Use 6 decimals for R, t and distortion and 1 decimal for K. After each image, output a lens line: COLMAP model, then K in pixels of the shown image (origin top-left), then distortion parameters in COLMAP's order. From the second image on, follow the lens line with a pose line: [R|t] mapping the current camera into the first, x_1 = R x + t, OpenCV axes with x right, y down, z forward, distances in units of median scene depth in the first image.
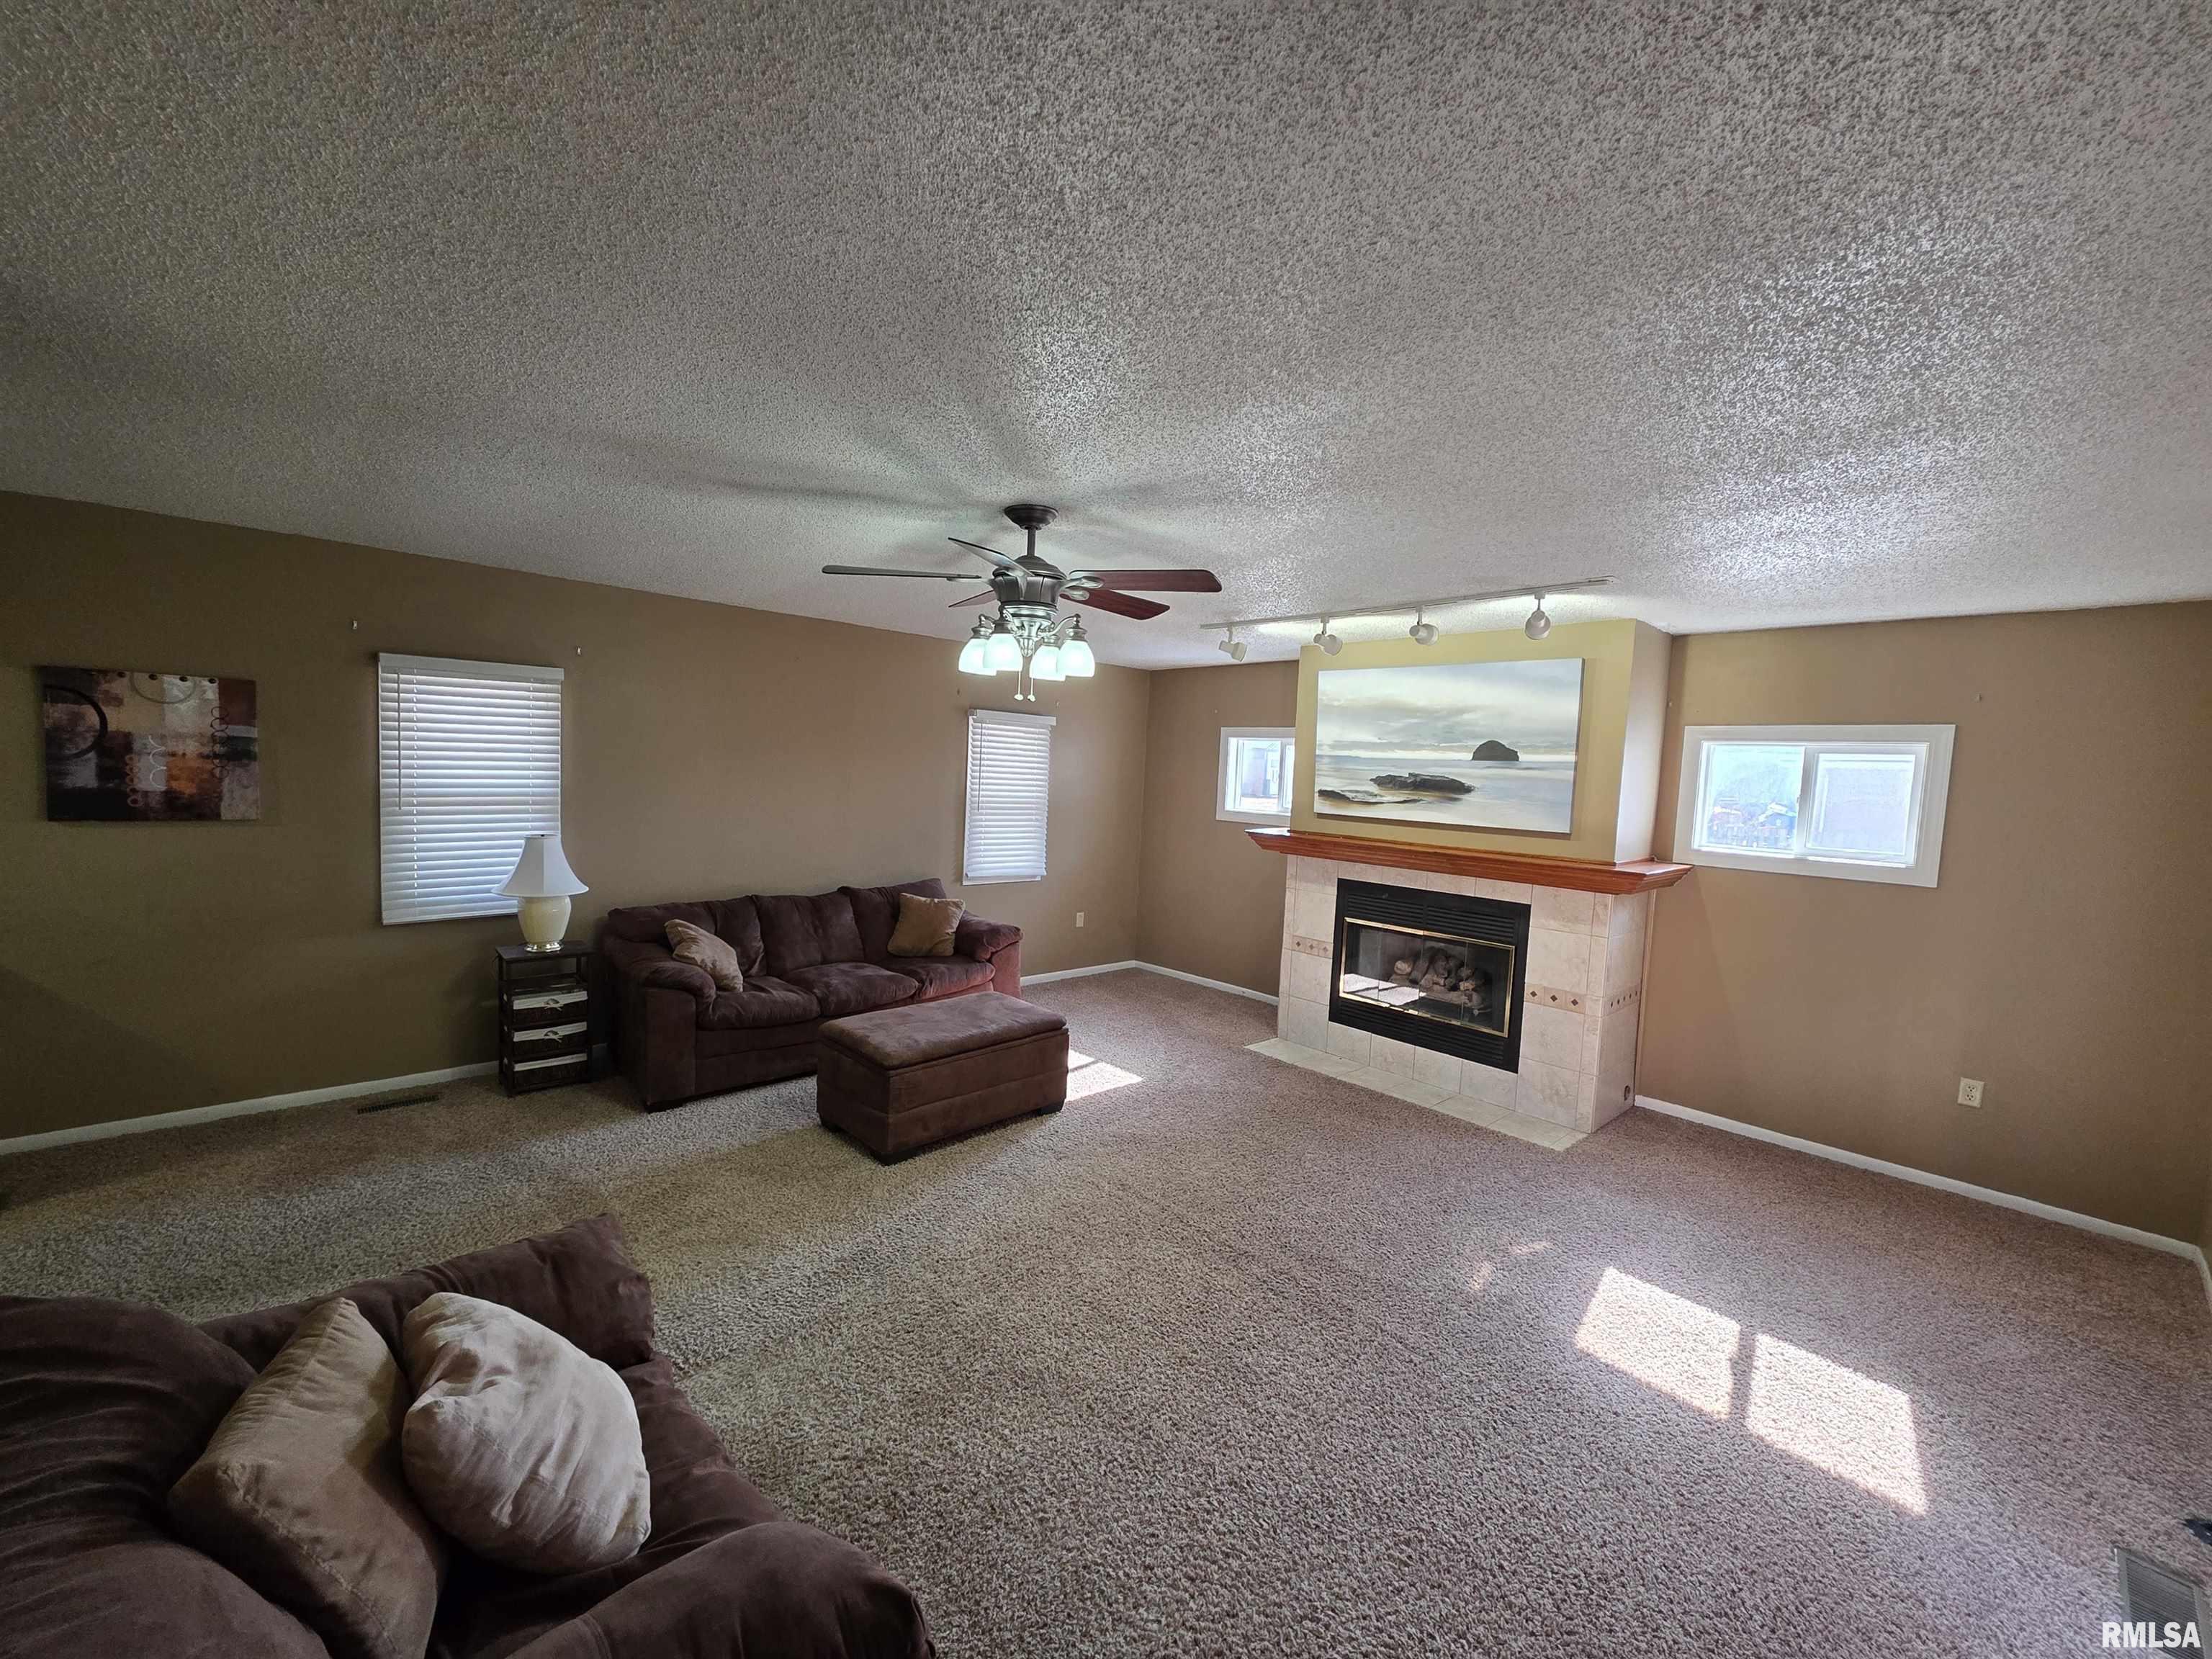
lens RADIAL K [[888.8, 0, 1106.9], [0, 888.8, 833.1], [0, 0, 1]] dist [0.002513, -0.000777]
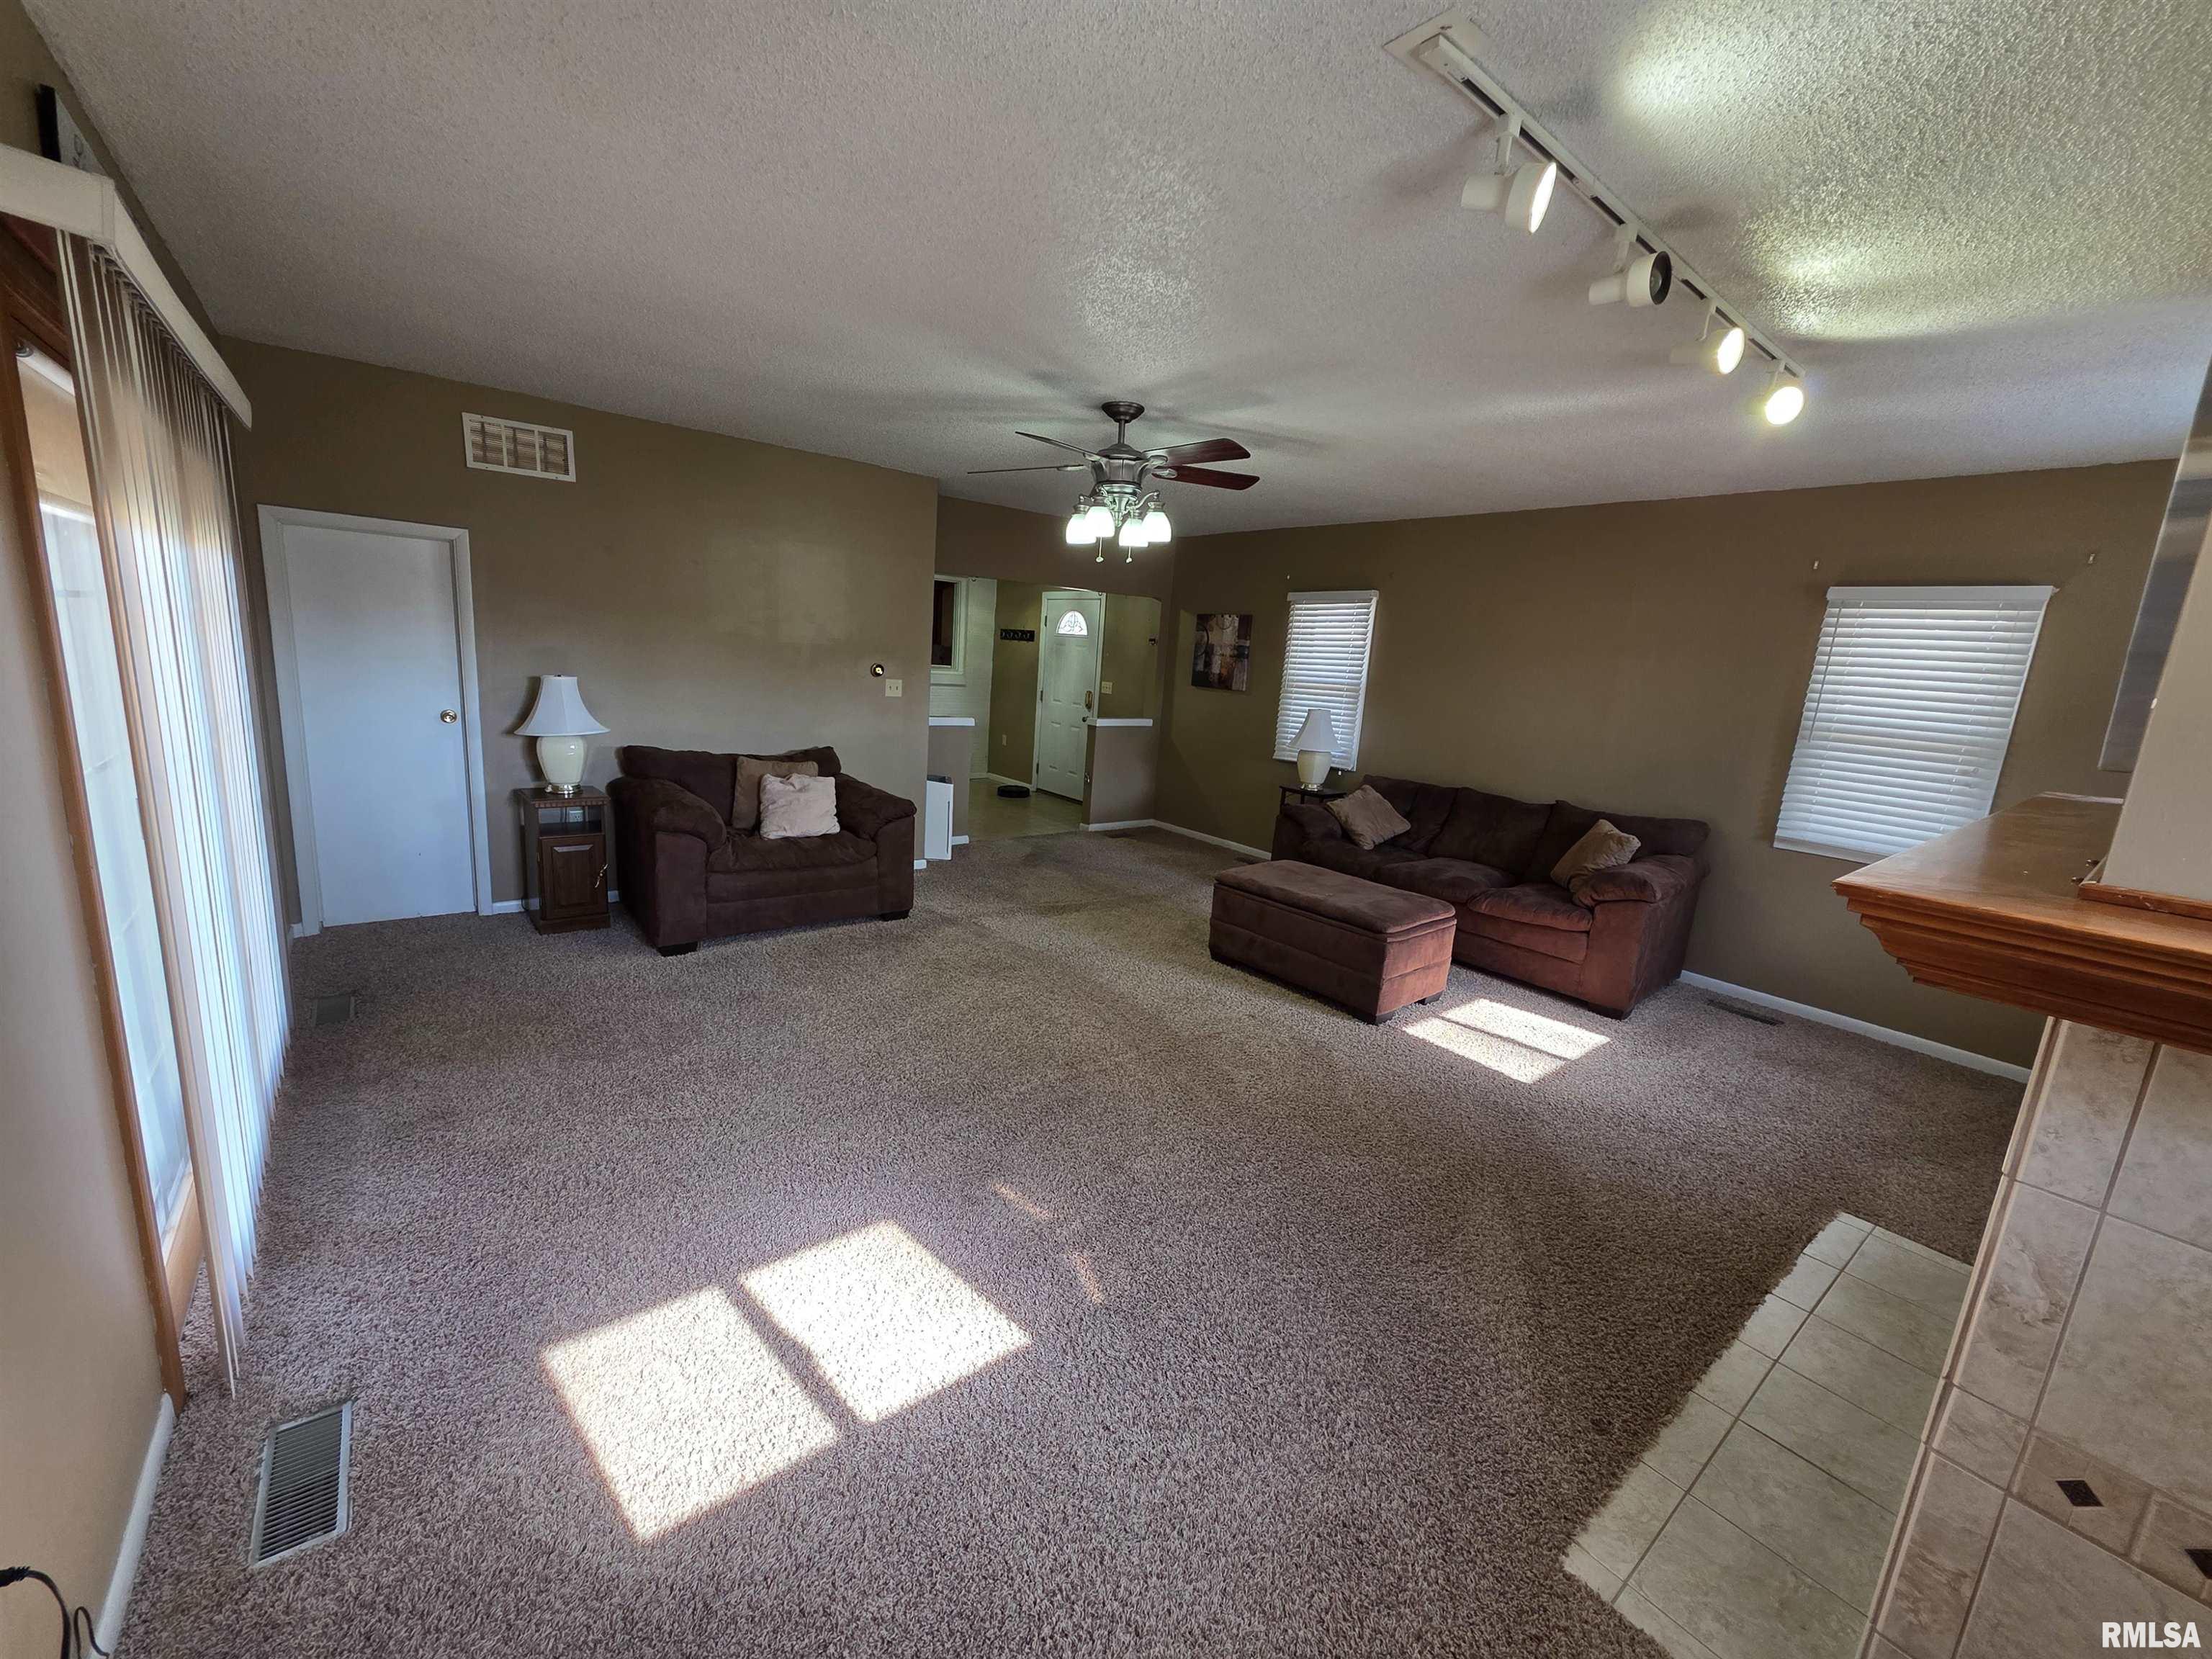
lens RADIAL K [[888.8, 0, 1097.0], [0, 888.8, 830.1], [0, 0, 1]] dist [0.002513, -0.000777]
pose [[-0.080532, 0.145332, -0.986100, 0.891067], [-0.146413, 0.976857, 0.155927, 0.022520], [0.985940, 0.156935, -0.057390, 0.807558]]
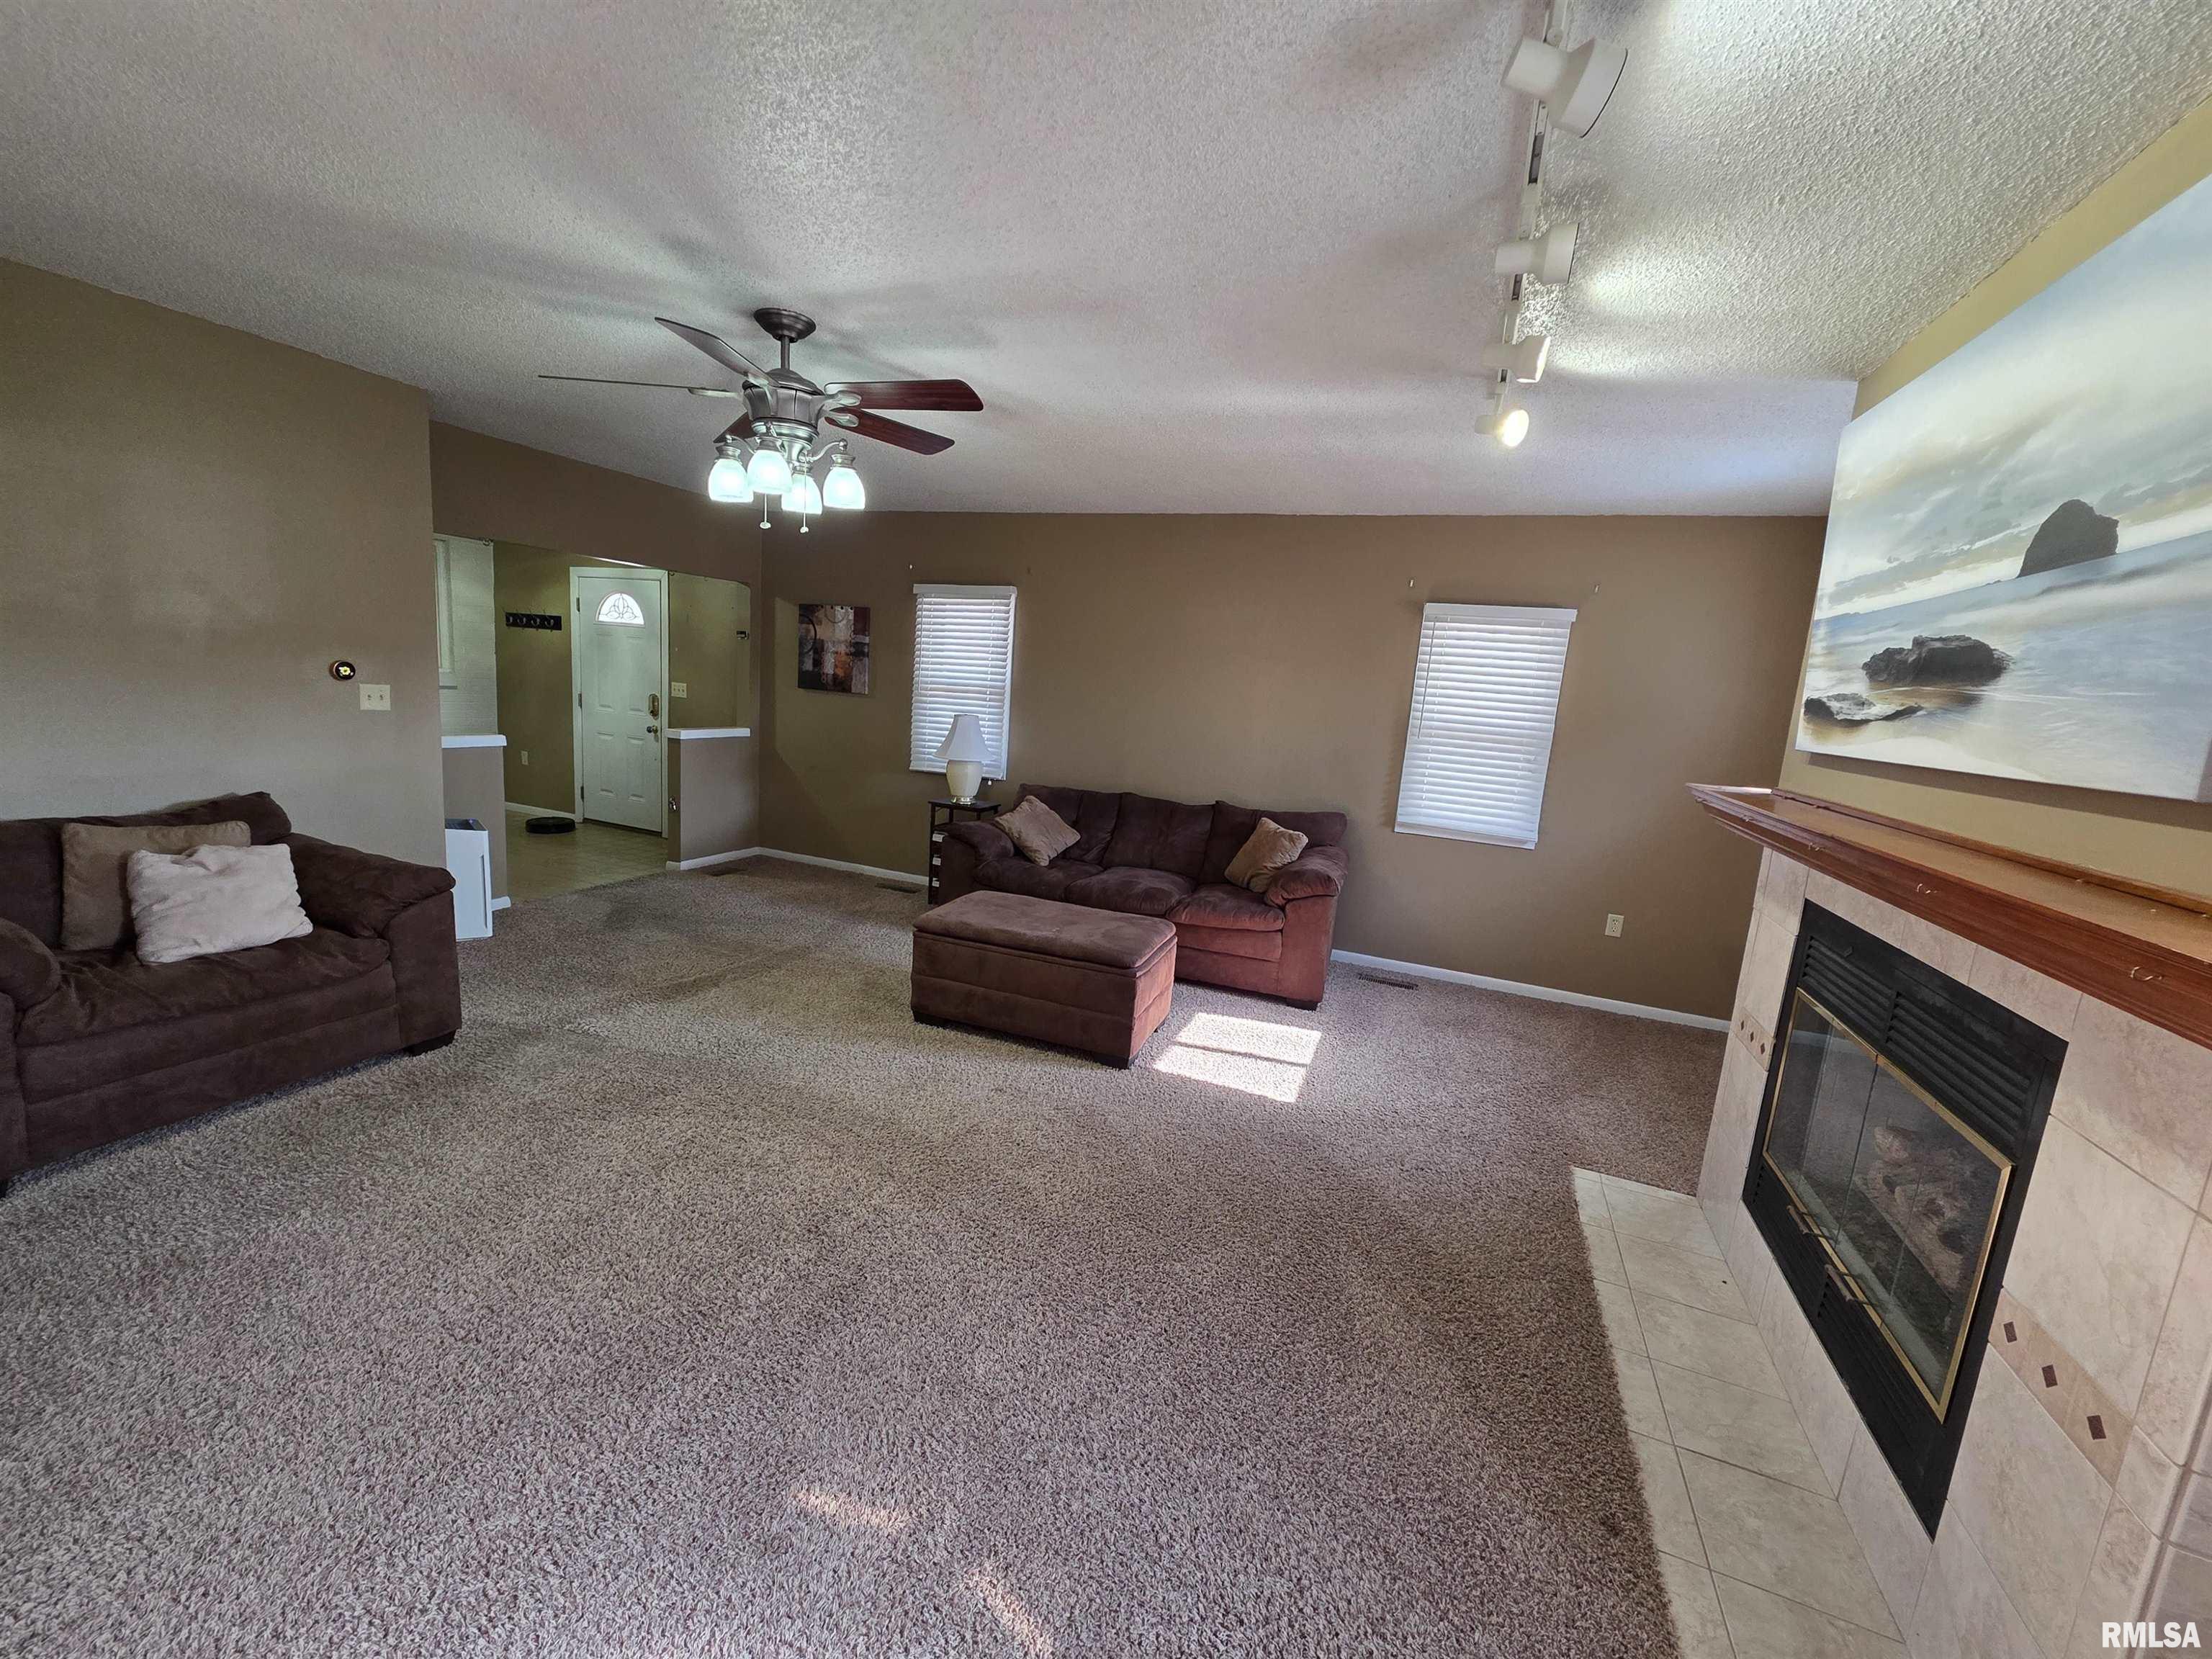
lens RADIAL K [[888.8, 0, 1106.4], [0, 888.8, 832.2], [0, 0, 1]] dist [0.002513, -0.000777]
pose [[0.424194, 0.137819, -0.895023, 0.686371], [-0.123877, 0.987891, 0.093408, 0.026692], [0.897058, 0.071249, 0.436130, 0.667382]]
